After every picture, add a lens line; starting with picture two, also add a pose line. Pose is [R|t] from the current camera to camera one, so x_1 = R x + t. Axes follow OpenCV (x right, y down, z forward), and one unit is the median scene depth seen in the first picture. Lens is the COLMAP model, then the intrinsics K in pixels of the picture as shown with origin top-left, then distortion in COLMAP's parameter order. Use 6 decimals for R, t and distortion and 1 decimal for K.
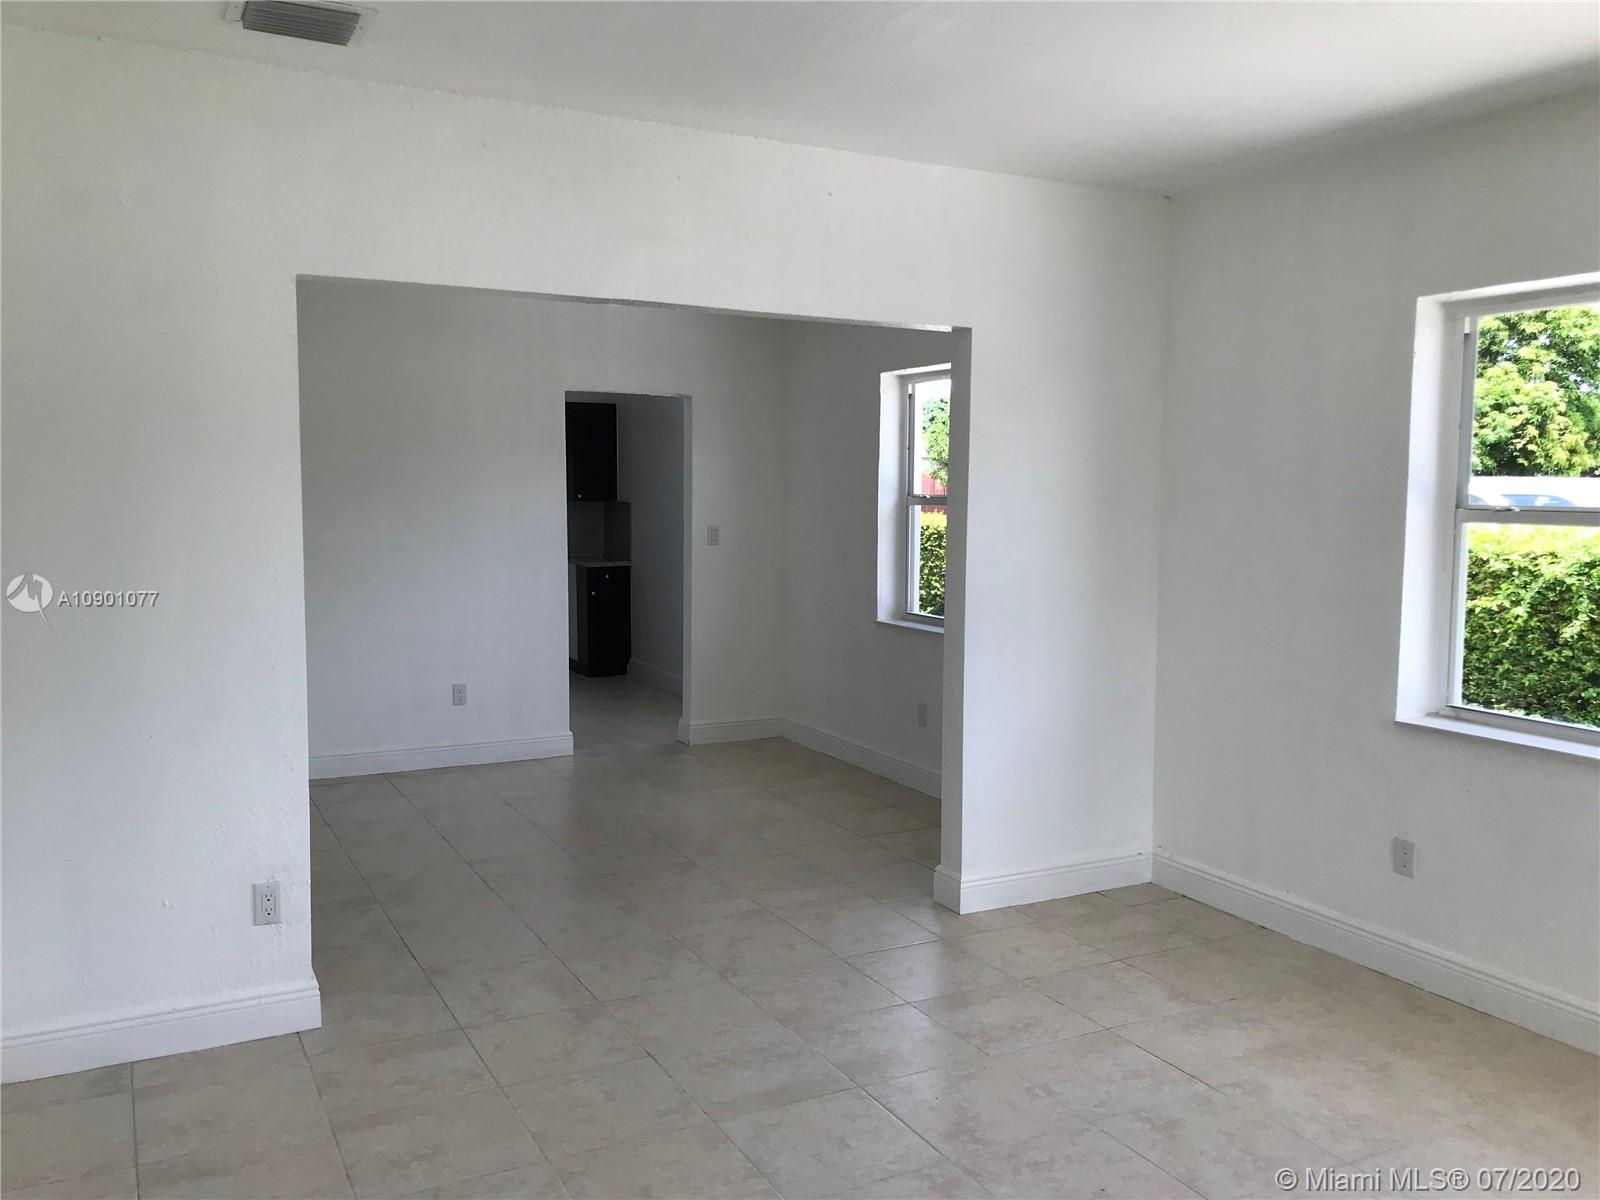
lens RADIAL K [[1326.3, 0, 800.0], [0, 1326.3, 600.0], [0, 0, 1]] dist [0.079270, -0.005837]
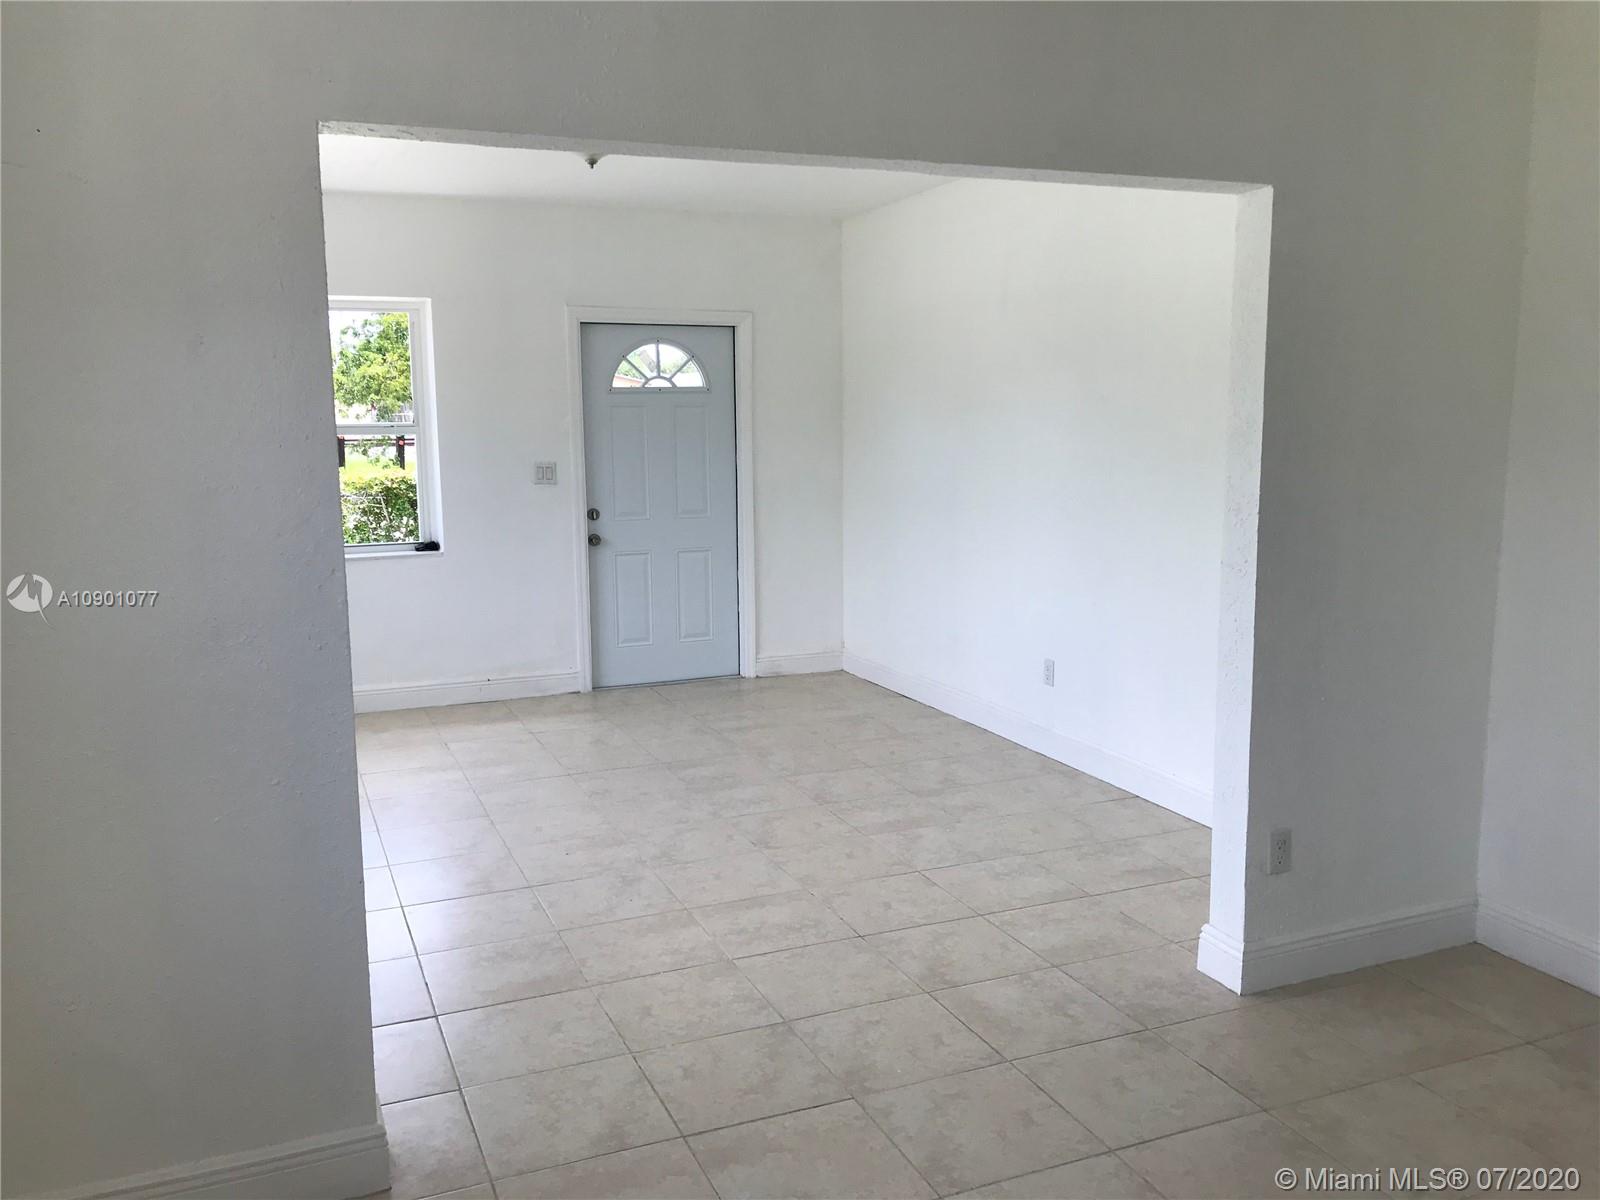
lens RADIAL K [[1326.3, 0, 800.0], [0, 1326.3, 600.0], [0, 0, 1]] dist [0.079270, -0.005837]
pose [[-0.996173, -0.011508, 0.086645, -0.148241], [0.009318, 0.971663, 0.236186, -0.182892], [-0.086908, 0.236090, -0.967837, 1.933361]]
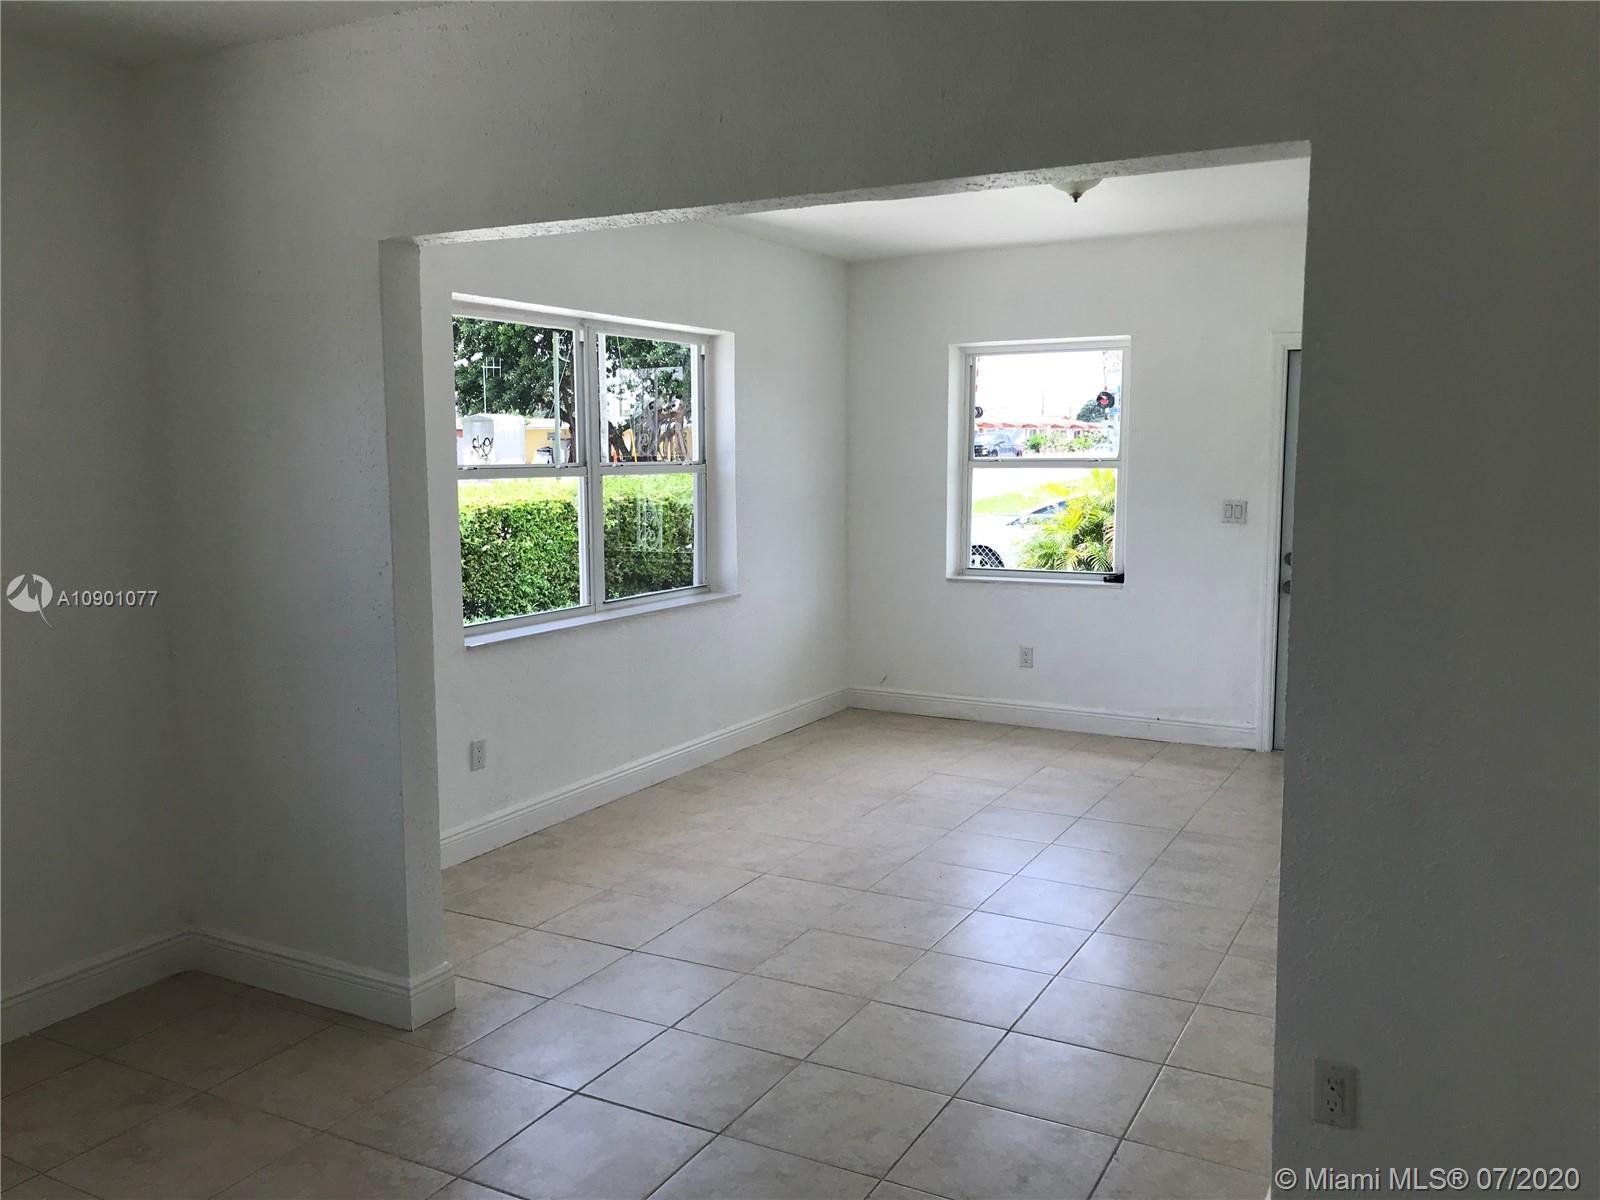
lens RADIAL K [[1326.3, 0, 800.0], [0, 1326.3, 600.0], [0, 0, 1]] dist [0.079270, -0.005837]
pose [[-0.558040, -0.103304, 0.823359, -0.783177], [0.074542, 0.981969, 0.173726, -0.152975], [-0.826460, 0.158320, -0.540277, 1.559730]]
